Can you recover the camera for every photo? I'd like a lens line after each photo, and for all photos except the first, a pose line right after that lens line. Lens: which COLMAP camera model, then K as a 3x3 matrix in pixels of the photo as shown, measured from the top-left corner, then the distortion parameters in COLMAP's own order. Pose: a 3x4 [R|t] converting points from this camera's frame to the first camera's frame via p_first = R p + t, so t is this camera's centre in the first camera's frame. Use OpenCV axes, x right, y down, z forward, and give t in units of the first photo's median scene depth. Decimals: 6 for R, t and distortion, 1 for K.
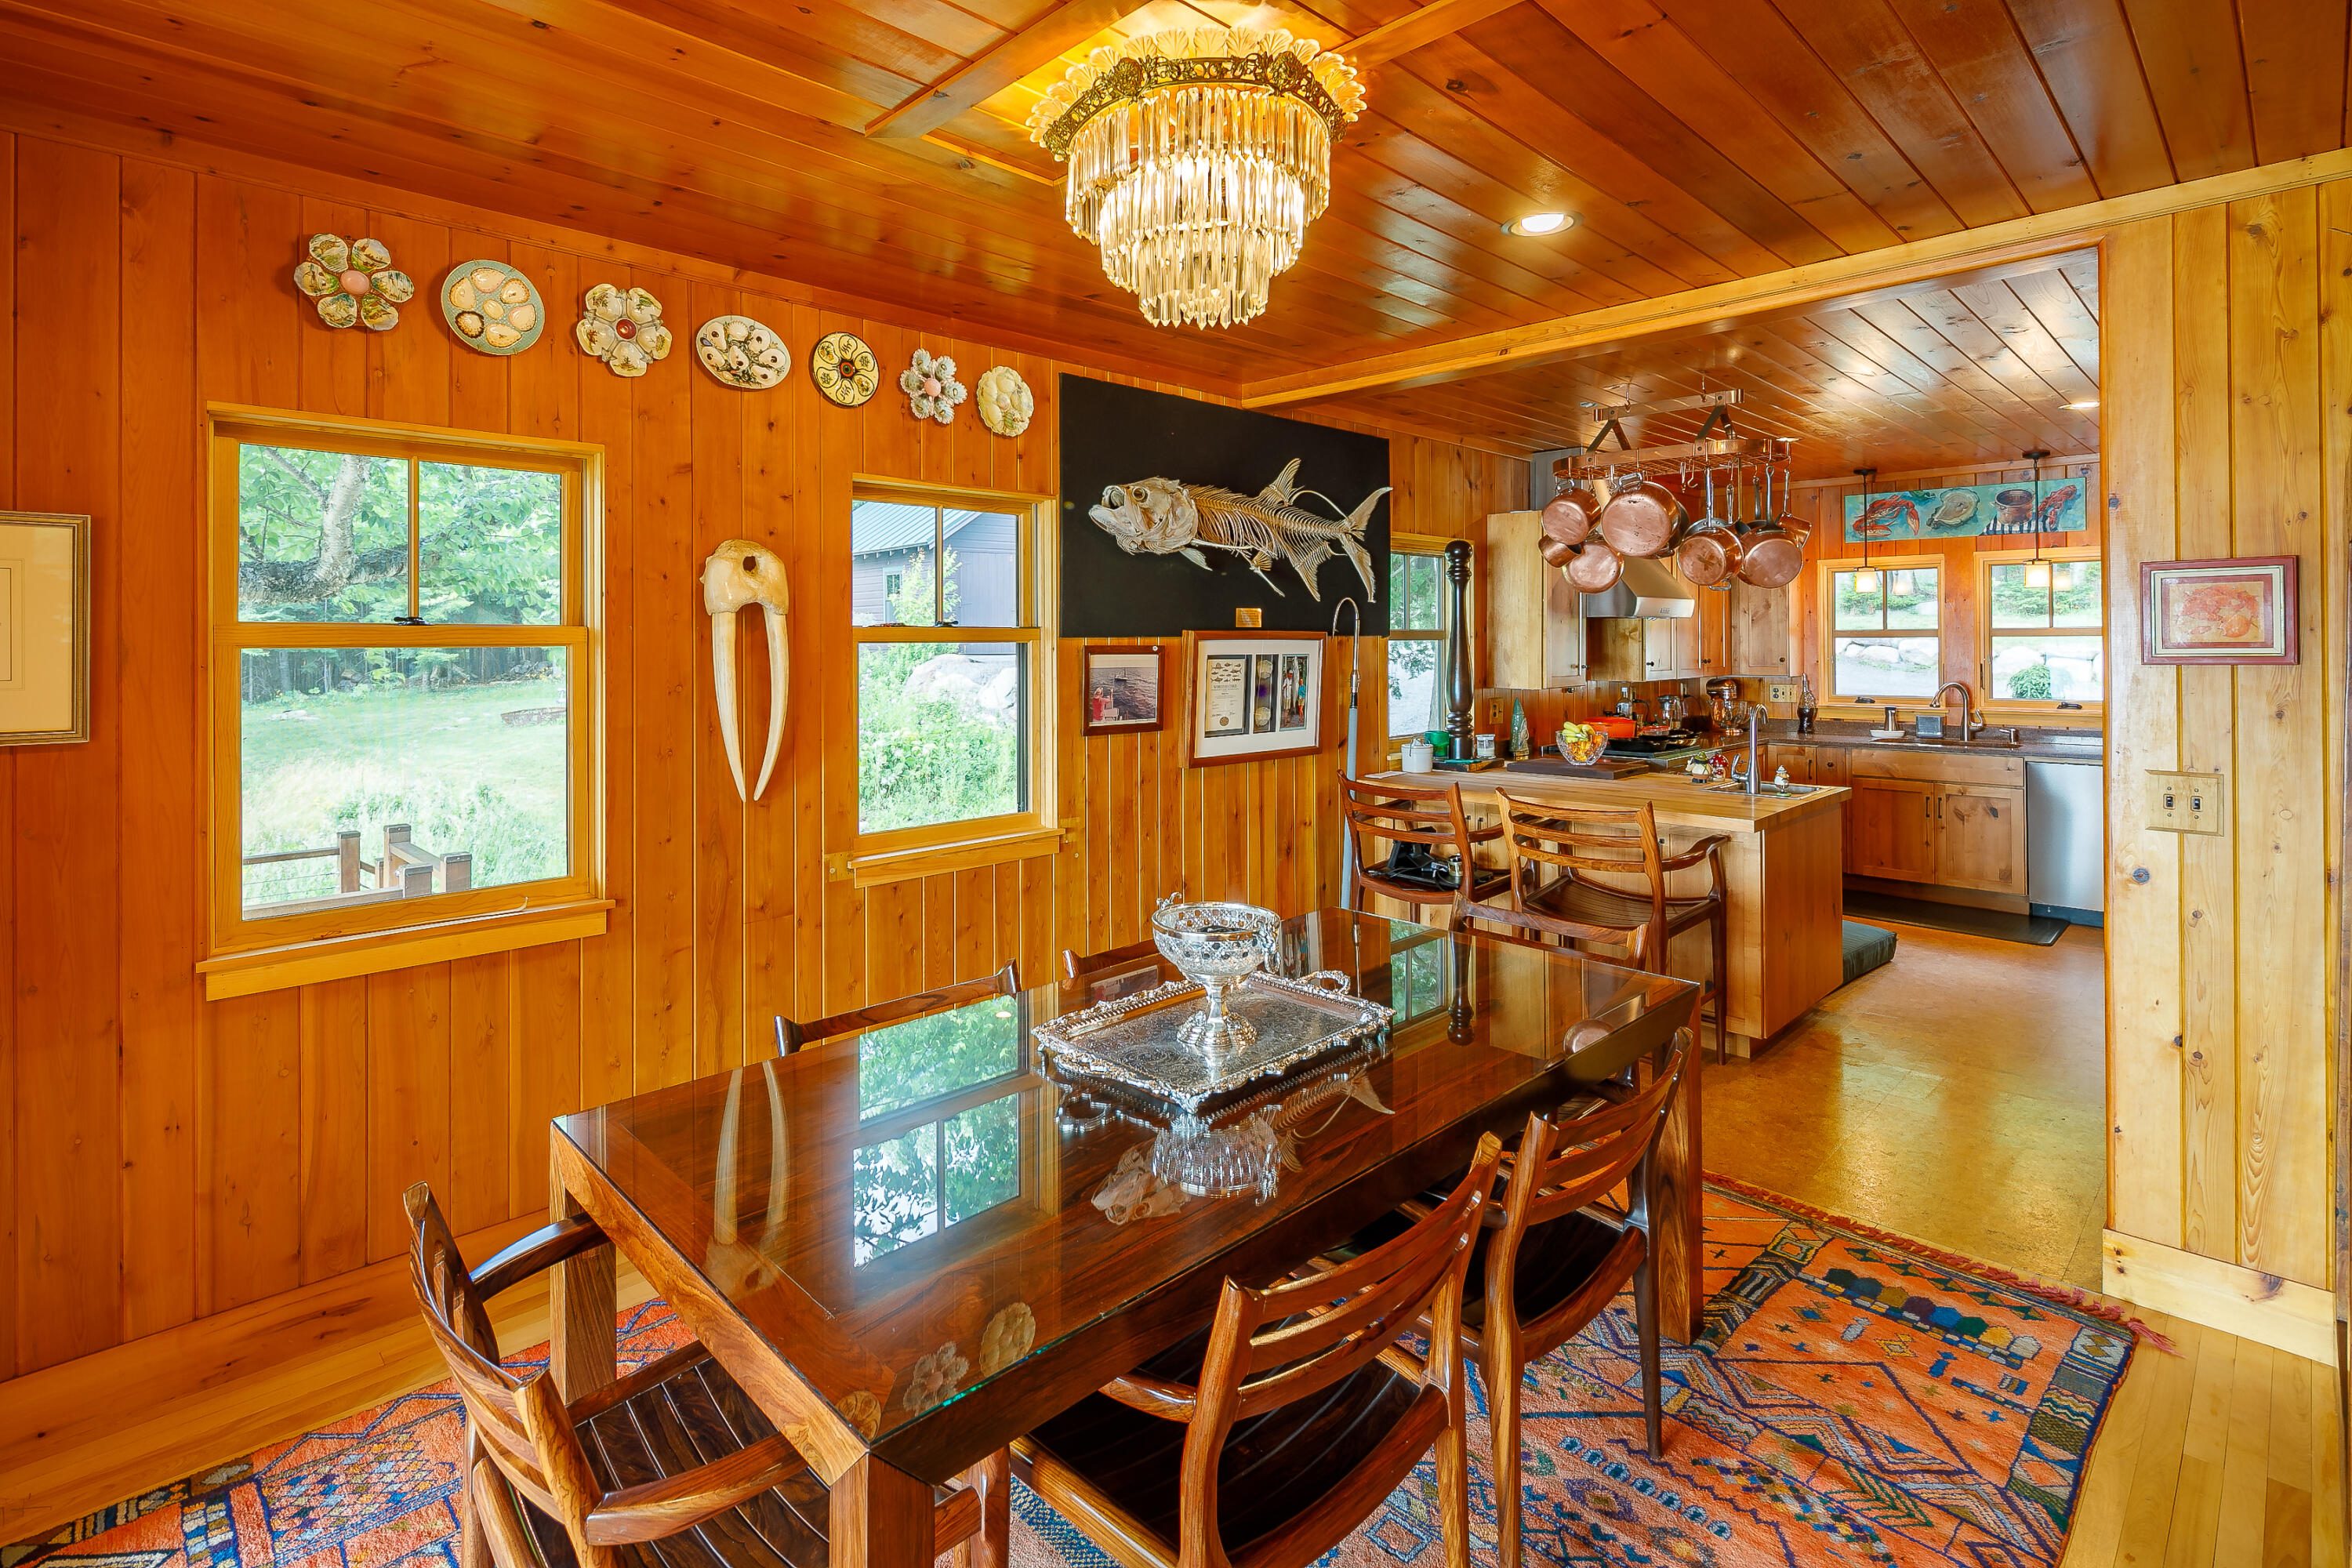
lens RADIAL K [[1128.1, 0, 1158.0], [0, 1128.1, 641.7], [0, 0, 1]] dist [0.004729, -0.002850]
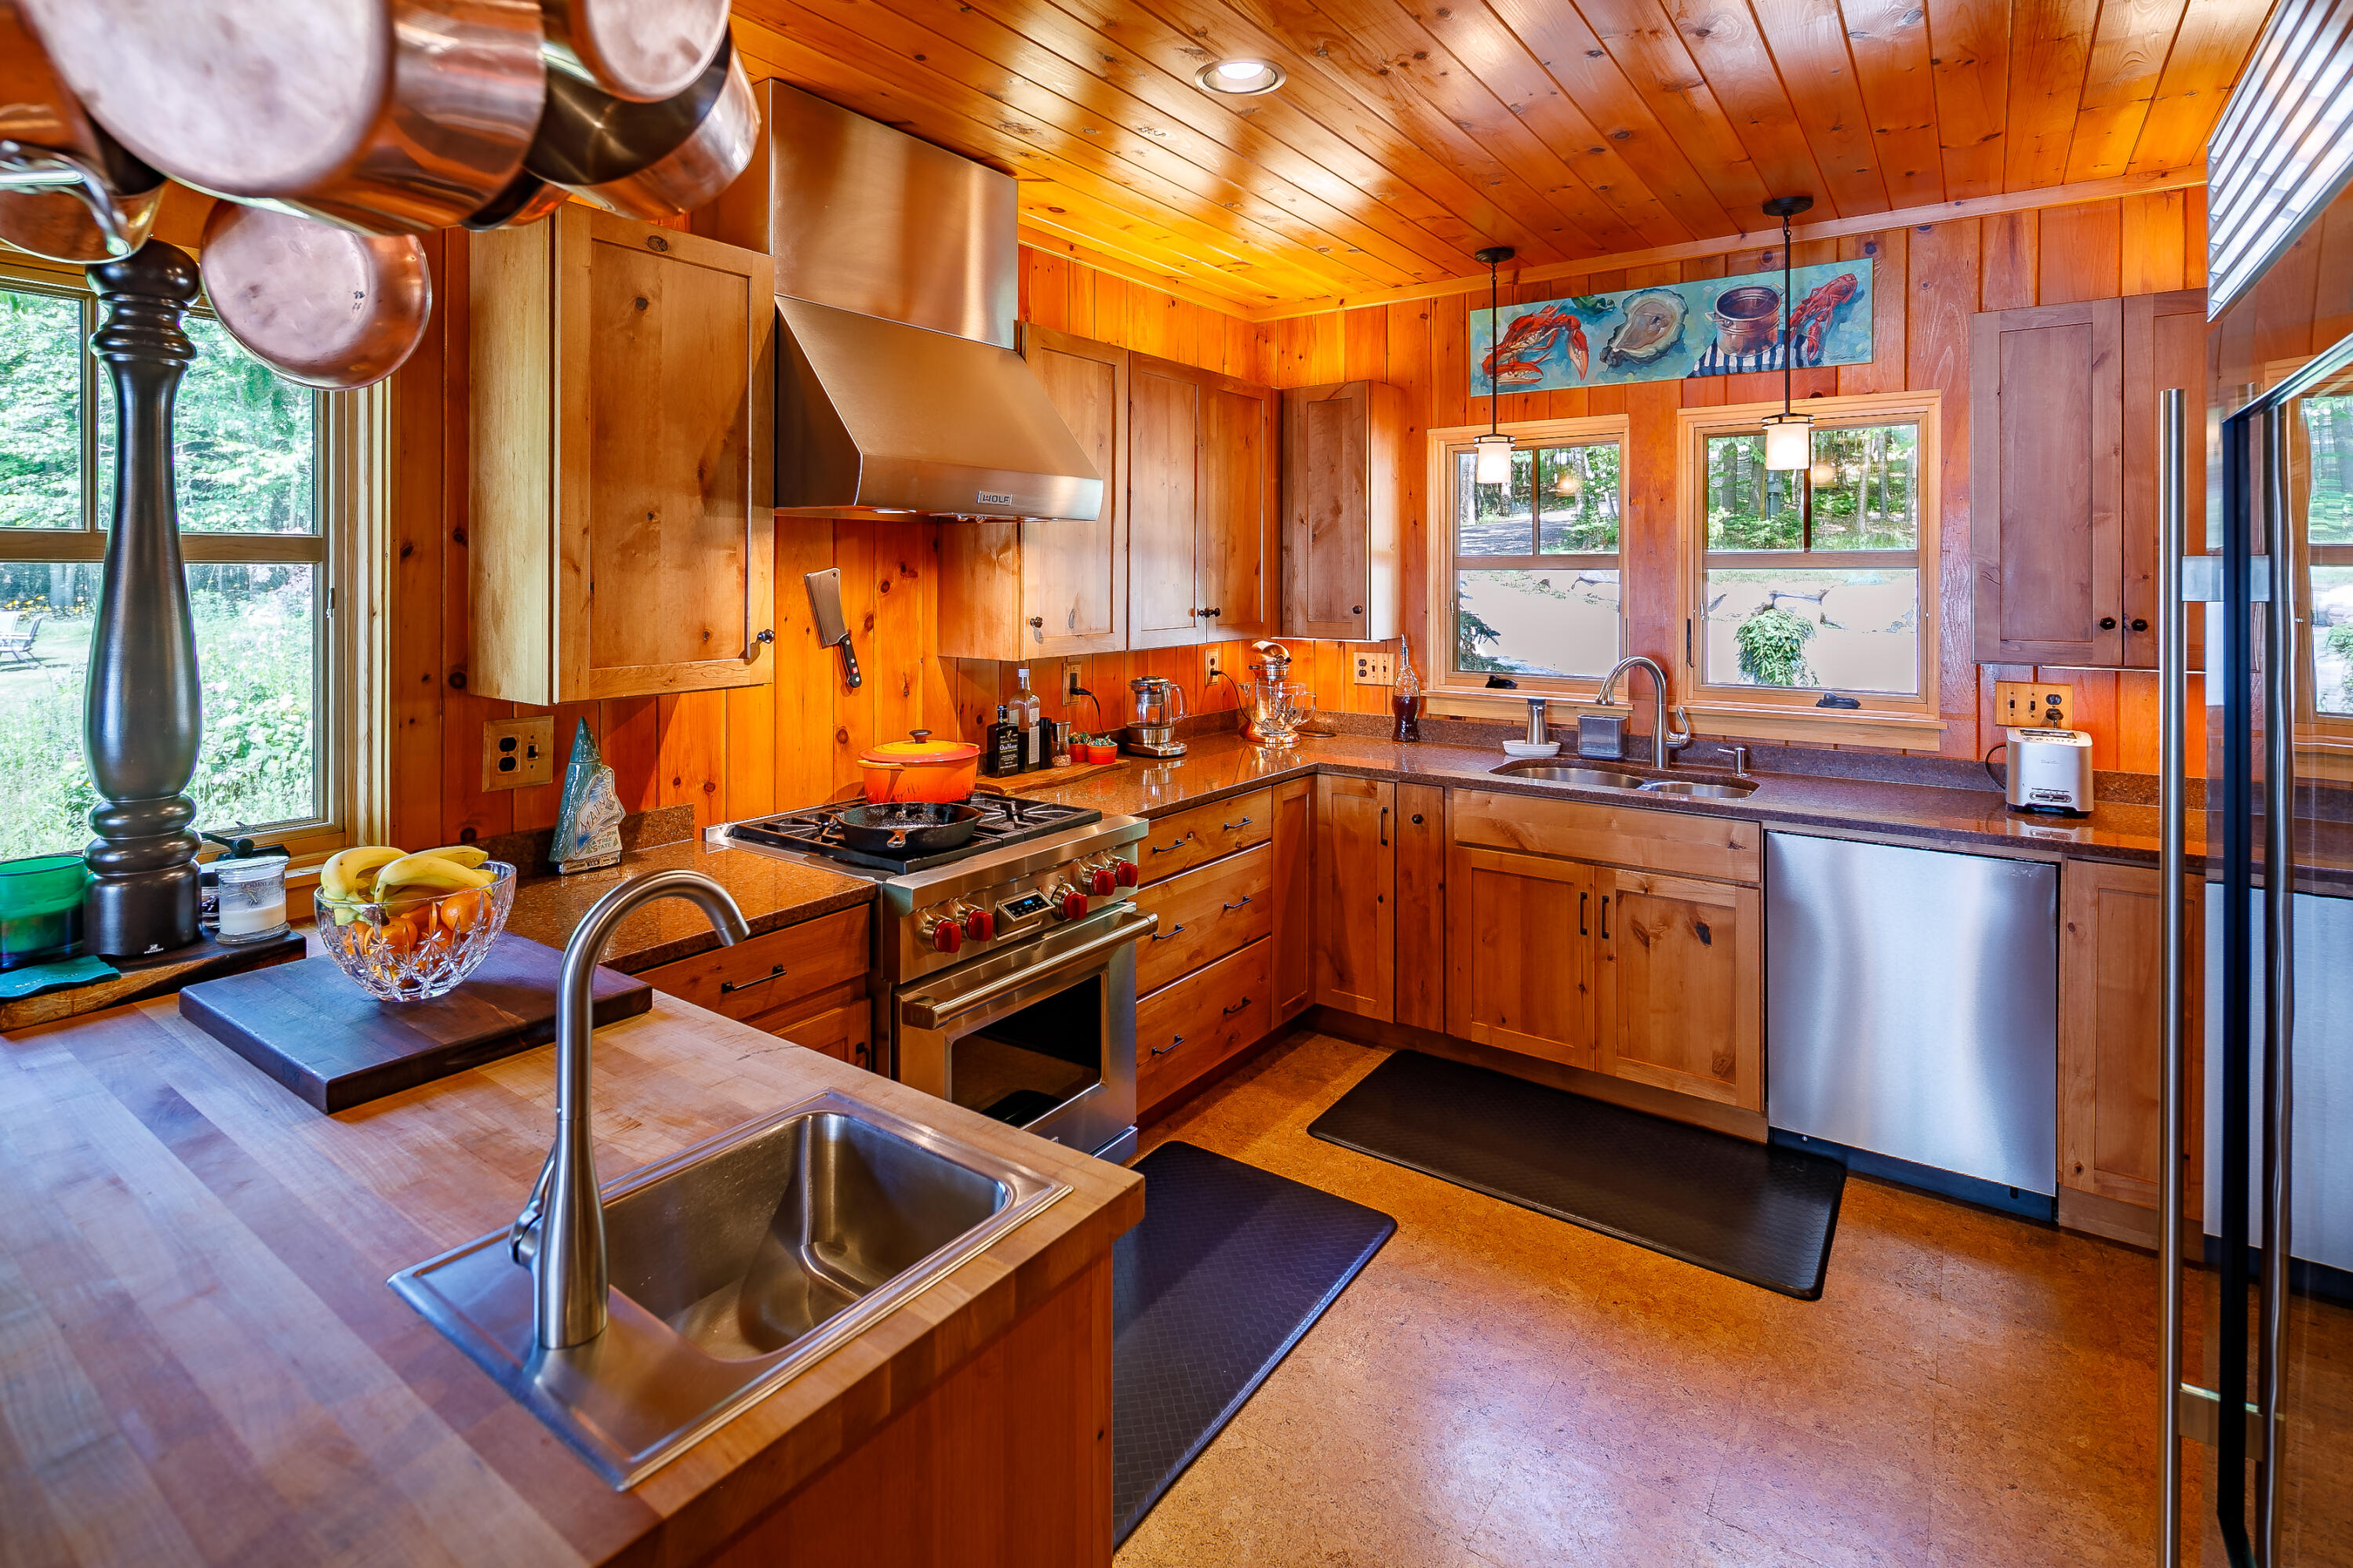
lens RADIAL K [[1128.6, 0, 1155.5], [0, 1128.6, 584.8], [0, 0, 1]] dist [0.004729, -0.002850]
pose [[0.985688, 0.004009, 0.168530, 0.390416], [-0.005488, 0.999950, 0.008317, 0.000126], [-0.168488, -0.009123, 0.985661, 0.516737]]
